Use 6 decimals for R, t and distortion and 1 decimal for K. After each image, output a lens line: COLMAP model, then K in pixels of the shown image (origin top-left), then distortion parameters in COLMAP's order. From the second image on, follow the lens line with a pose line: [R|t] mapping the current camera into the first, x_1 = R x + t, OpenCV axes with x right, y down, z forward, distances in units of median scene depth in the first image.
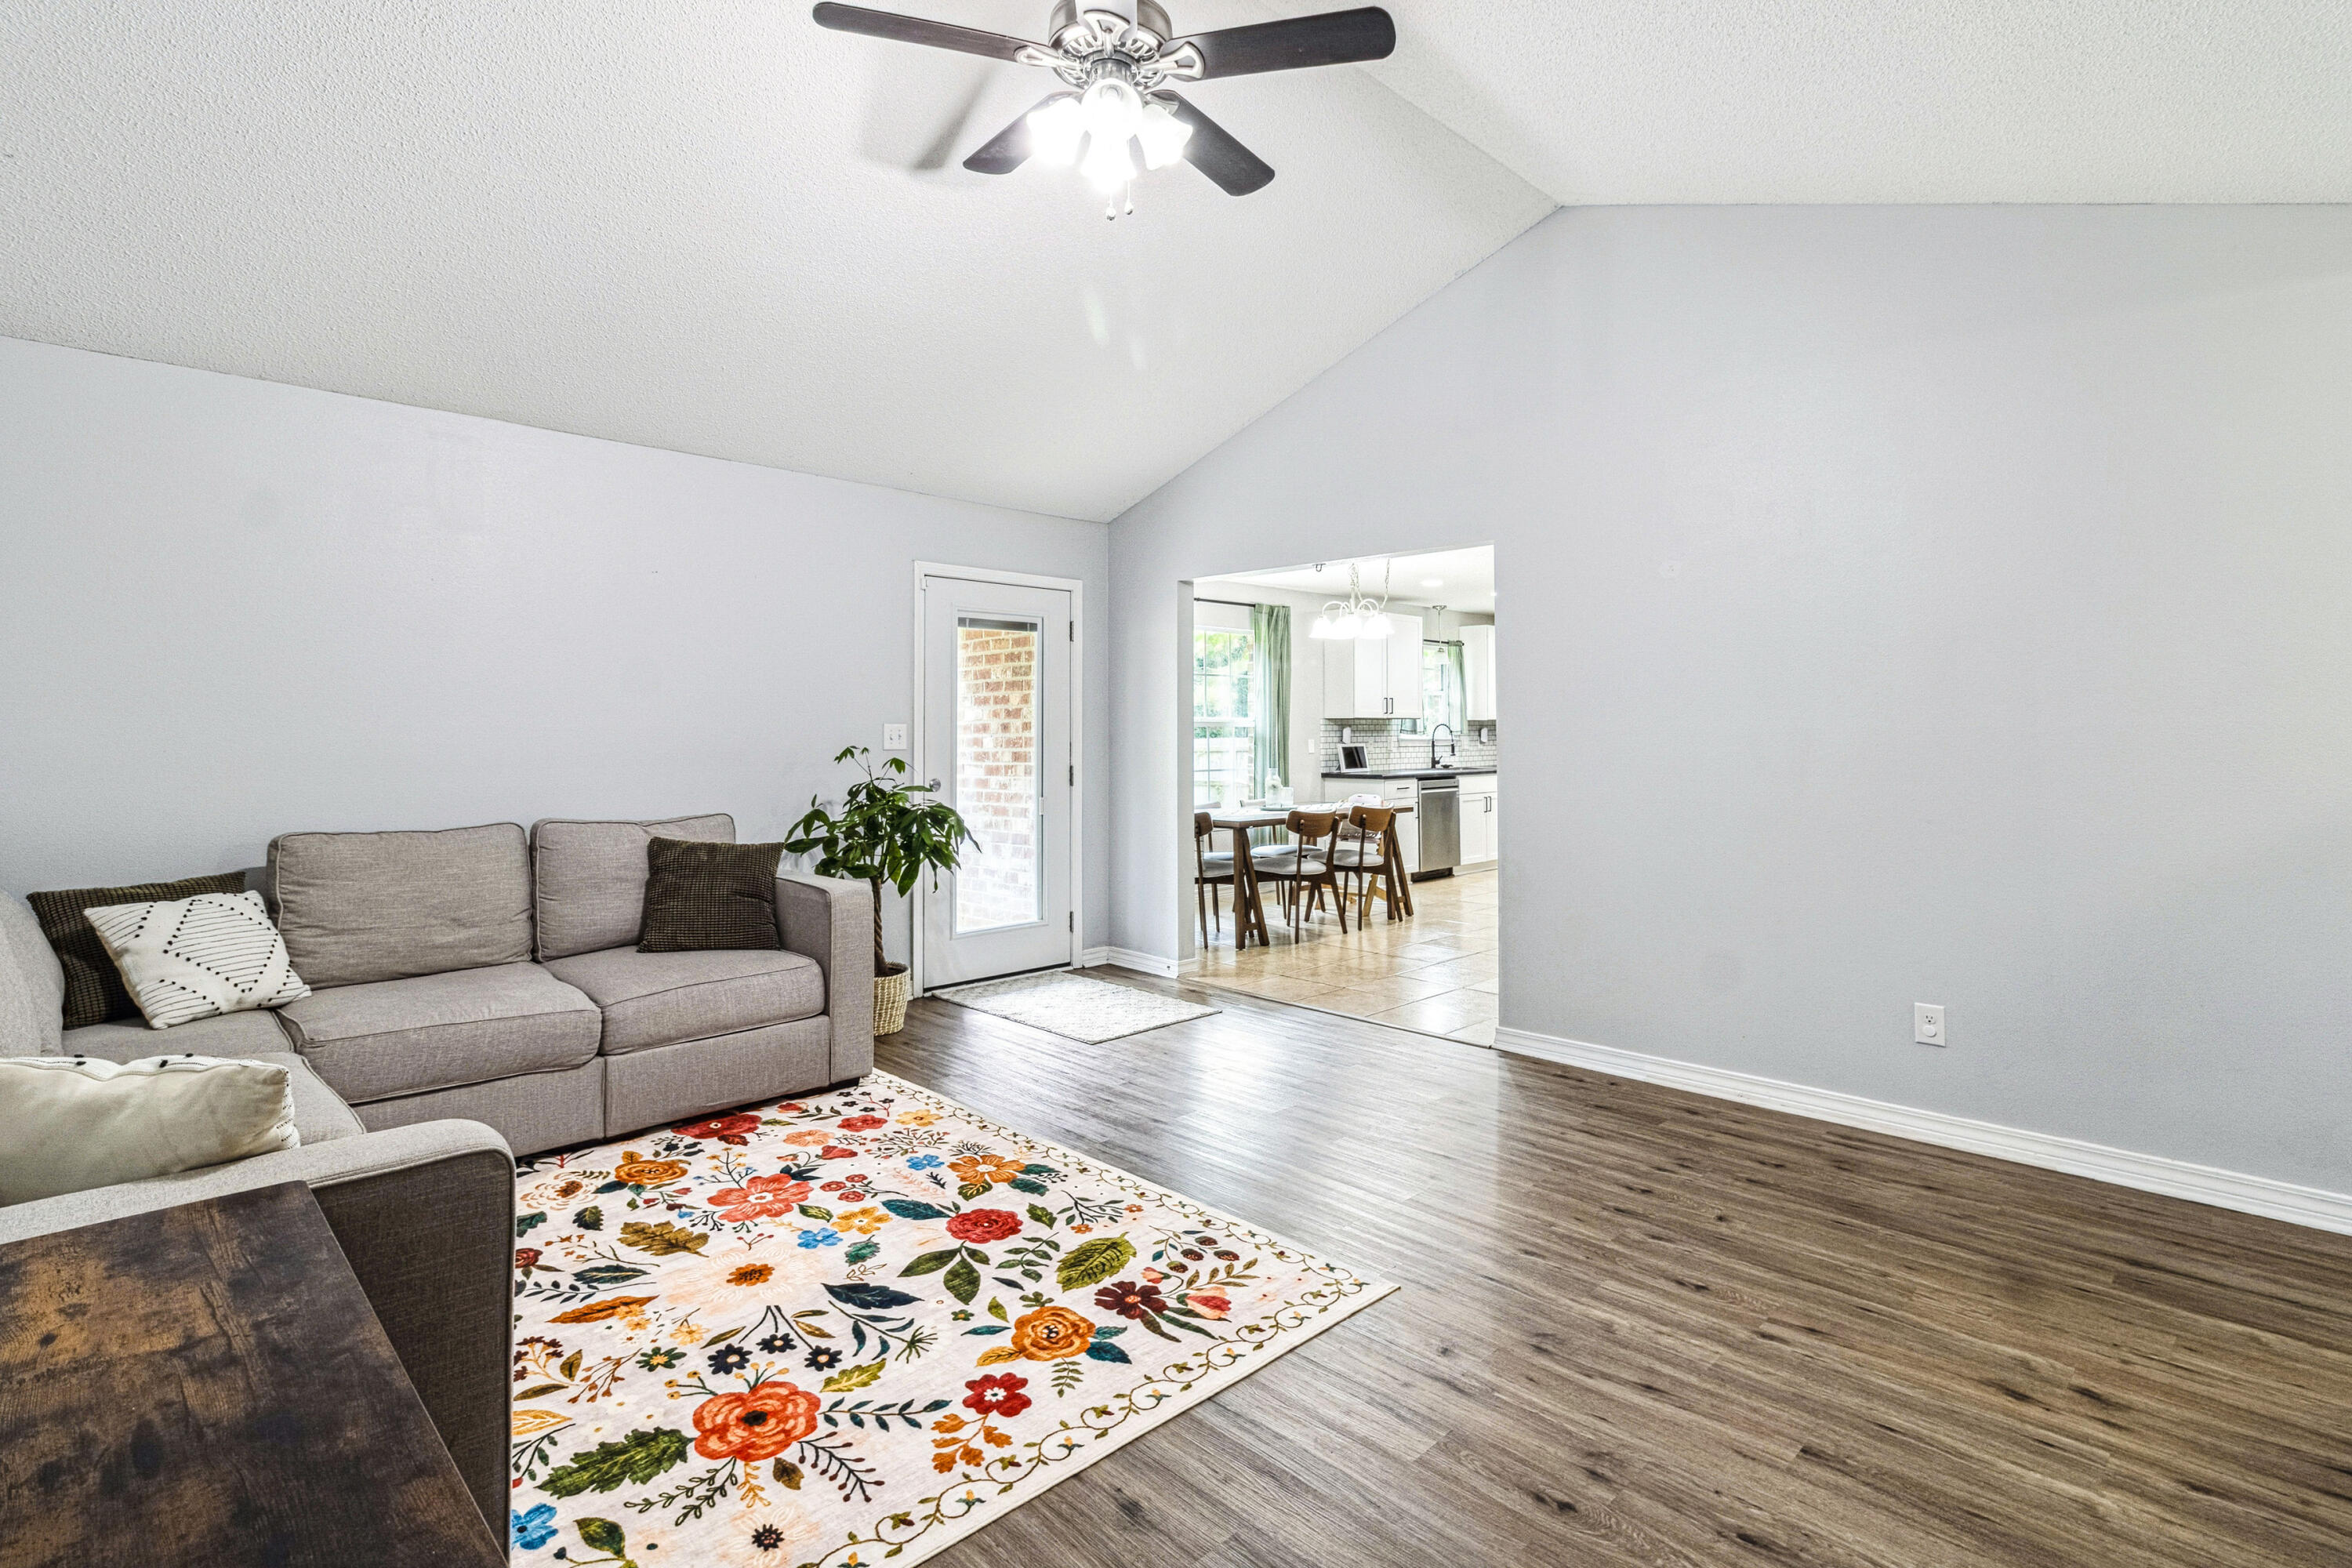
lens RADIAL K [[1139.7, 0, 1181.4], [0, 1139.7, 682.0], [0, 0, 1]] dist [-0.000356, -0.000320]
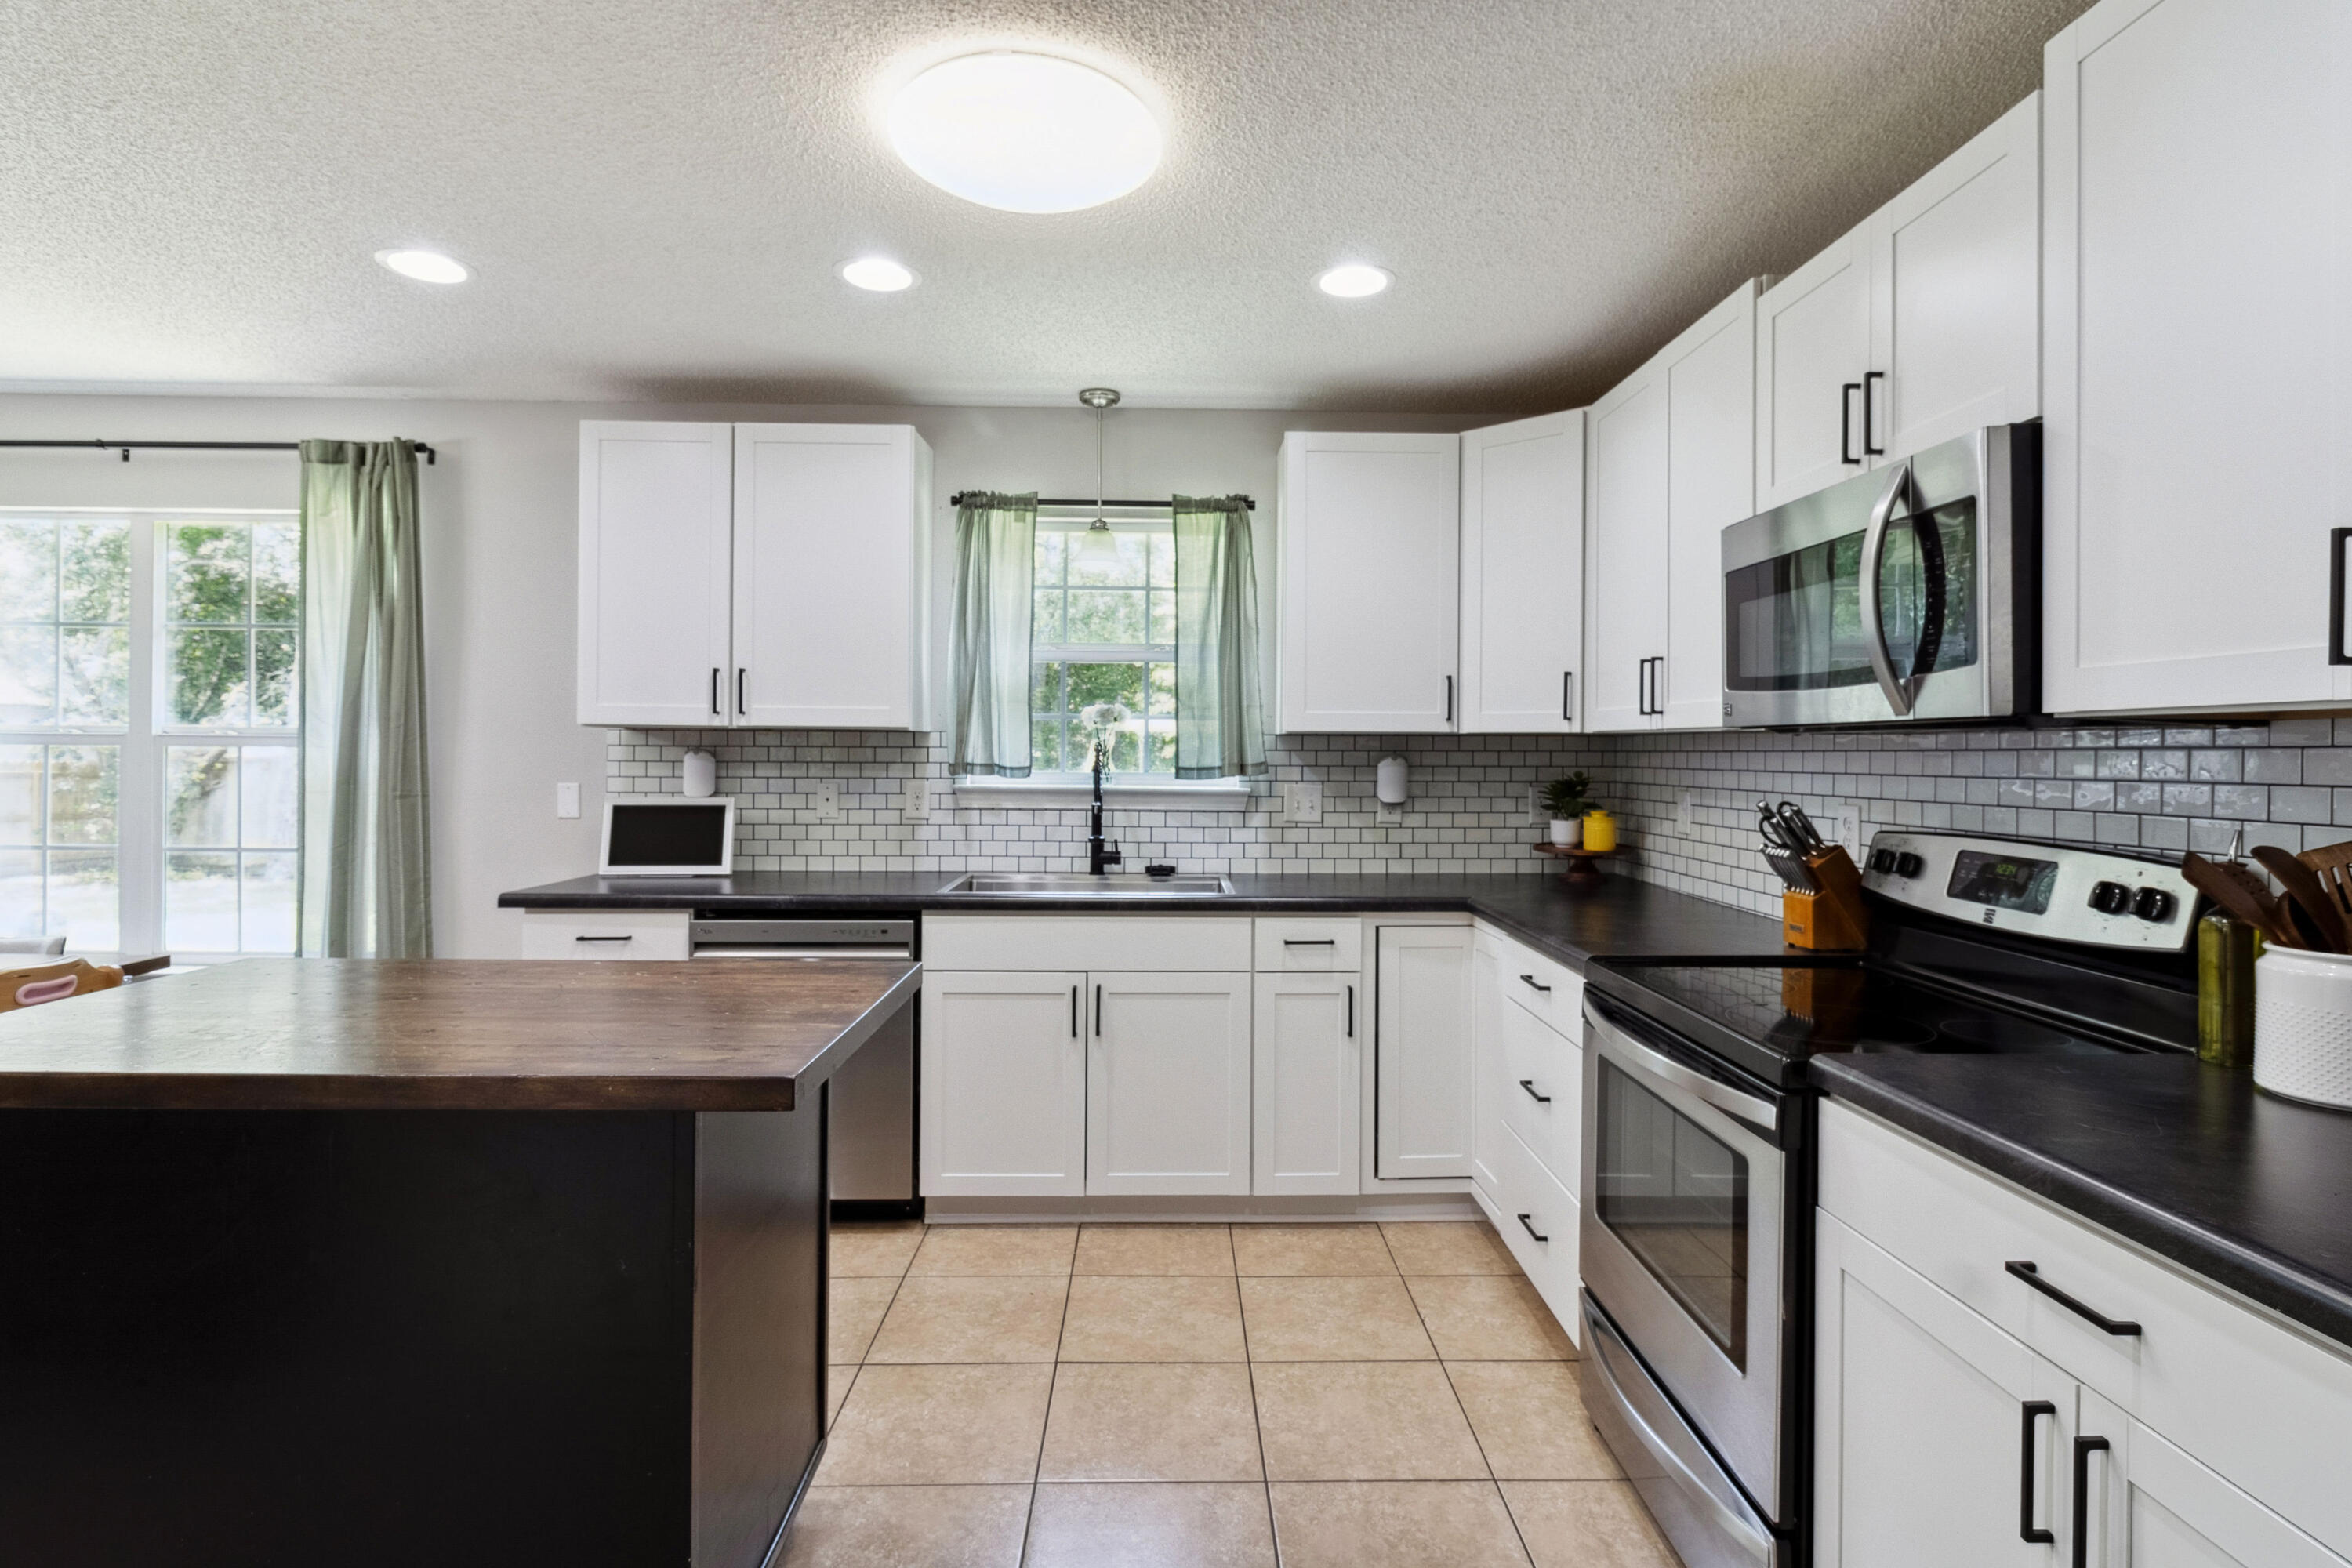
lens RADIAL K [[1166.6, 0, 1194.1], [0, 1166.6, 751.3], [0, 0, 1]] dist [-0.004181, -0.001423]
pose [[0.729711, 0.009742, -0.683686, 0.514761], [0.019104, 0.999218, 0.034628, 0.028969], [0.683488, -0.038330, 0.728954, 0.819877]]
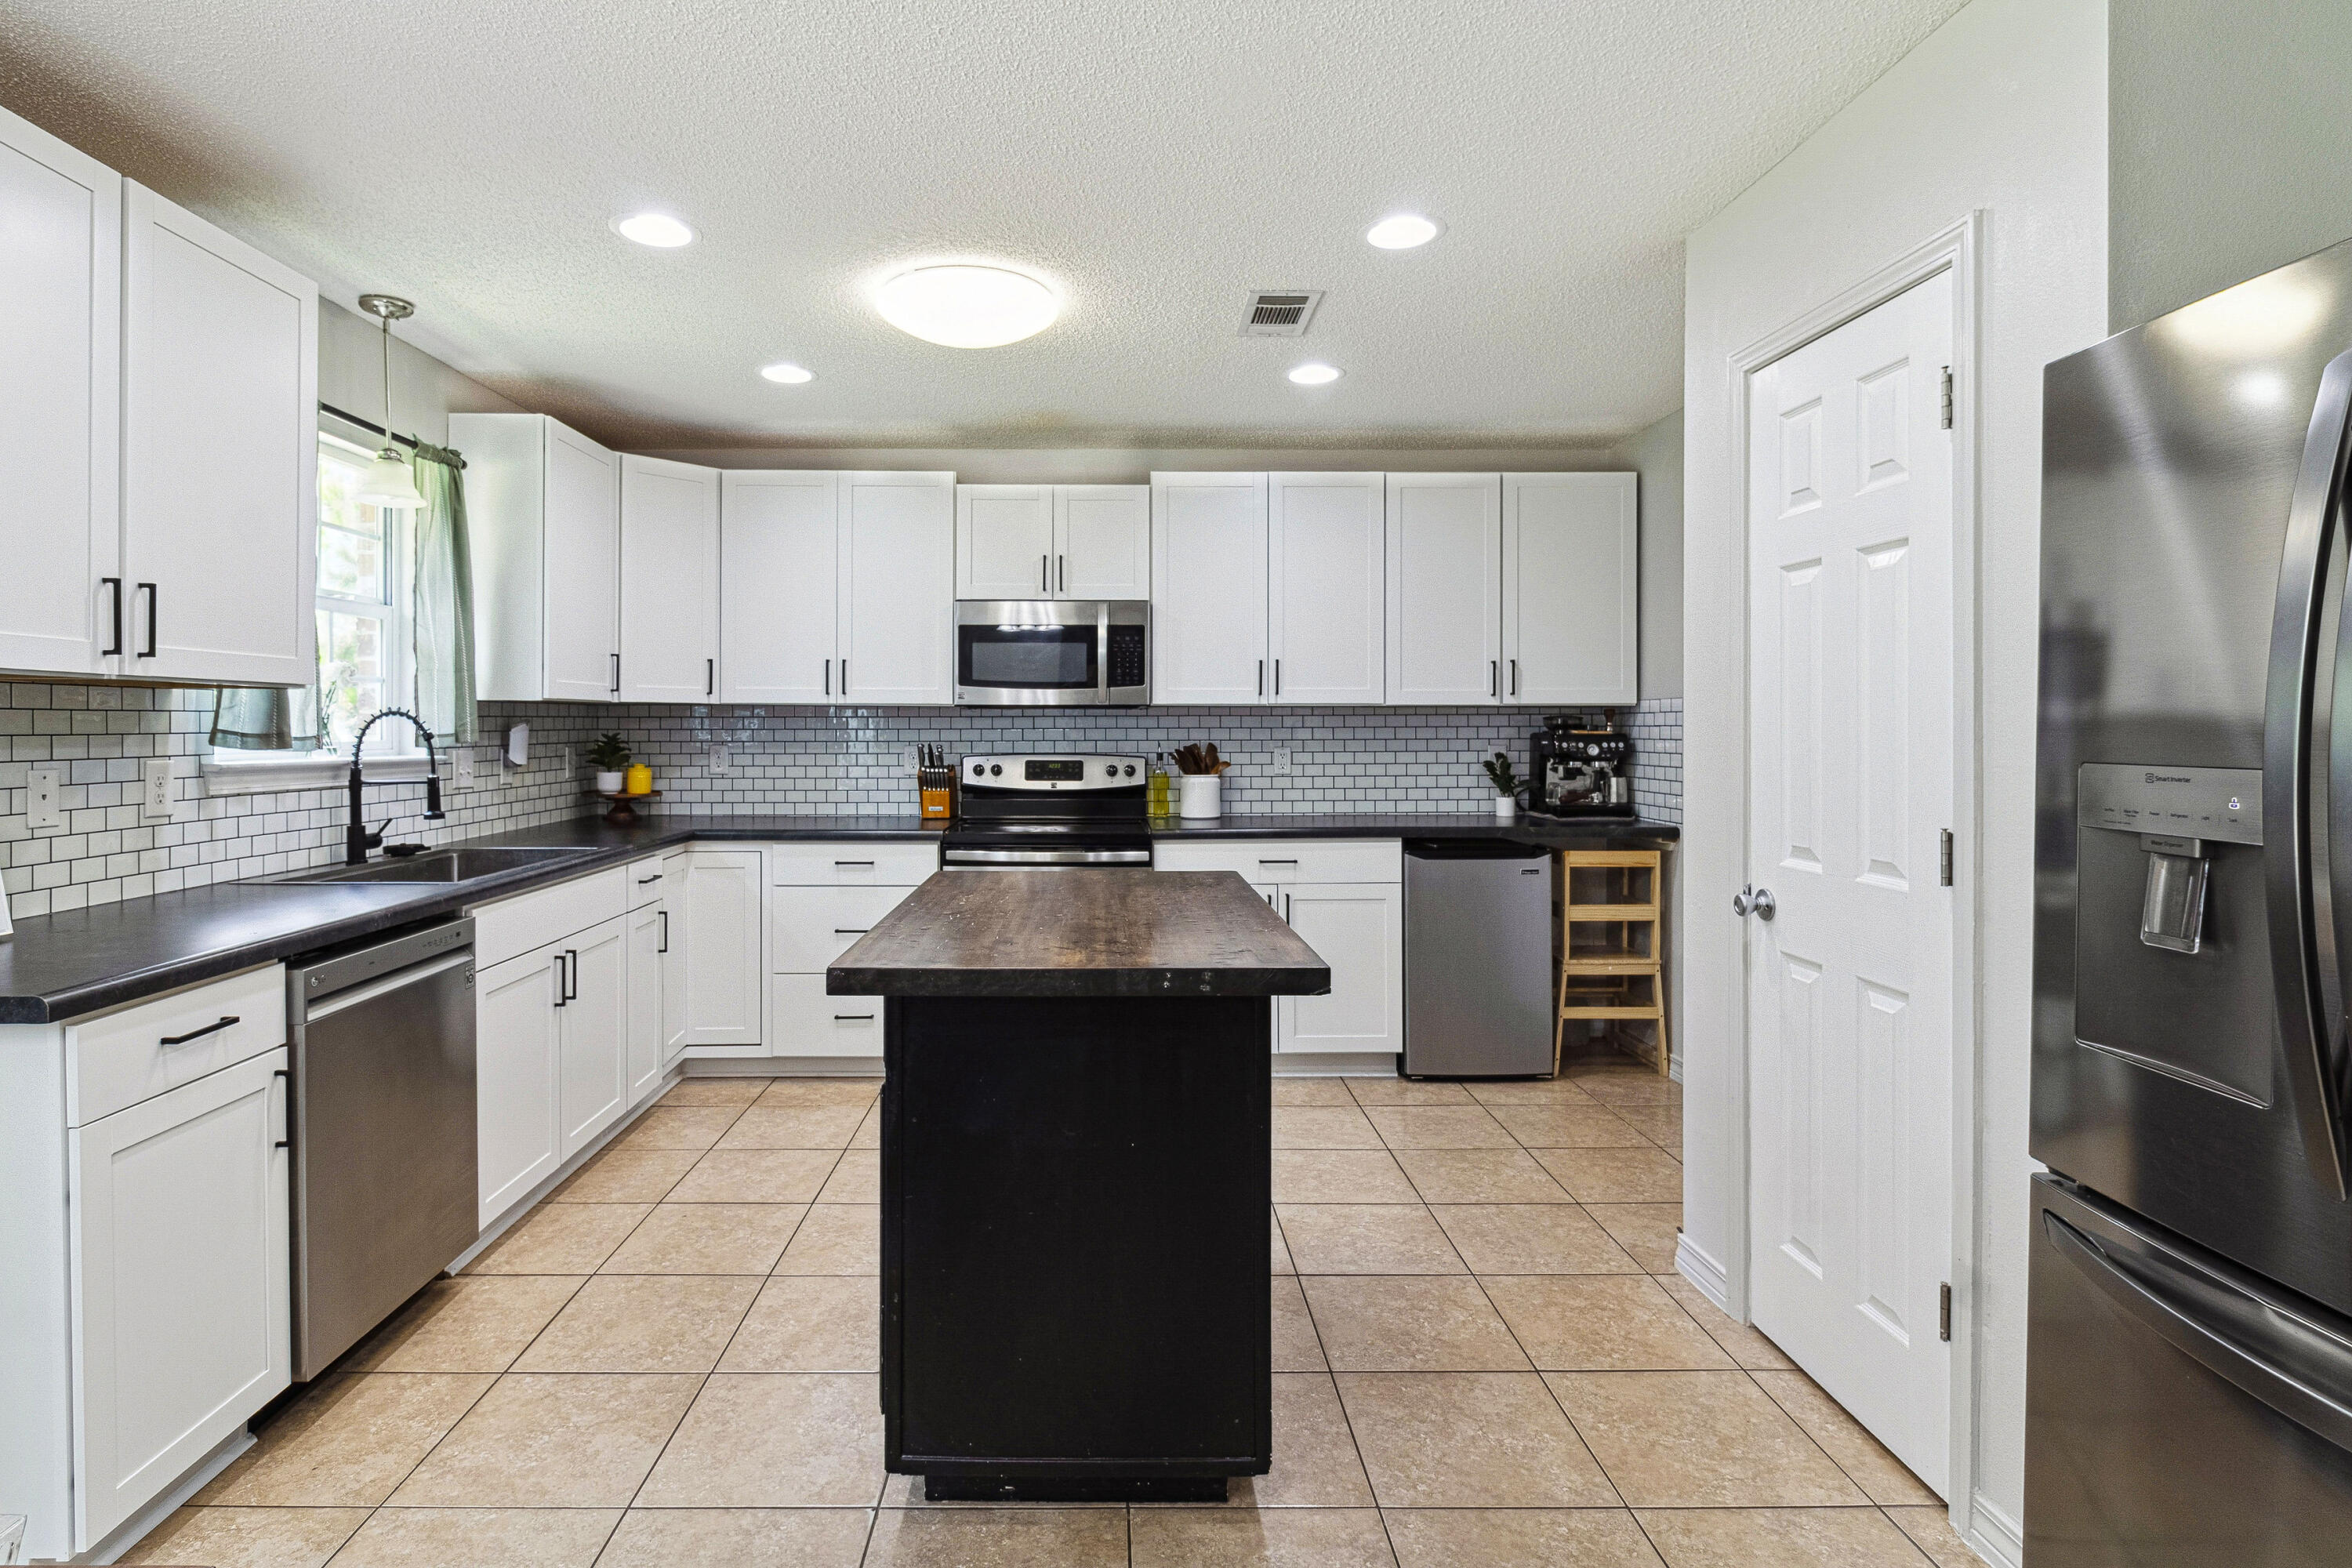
lens RADIAL K [[1199.2, 0, 1112.8], [0, 1199.2, 733.3], [0, 0, 1]] dist [-0.000955, -0.001435]
pose [[0.695445, 0.000401, 0.718580, 0.146256], [-0.035492, 0.998799, 0.033791, 0.027570], [-0.717703, -0.049004, 0.694623, 0.699674]]
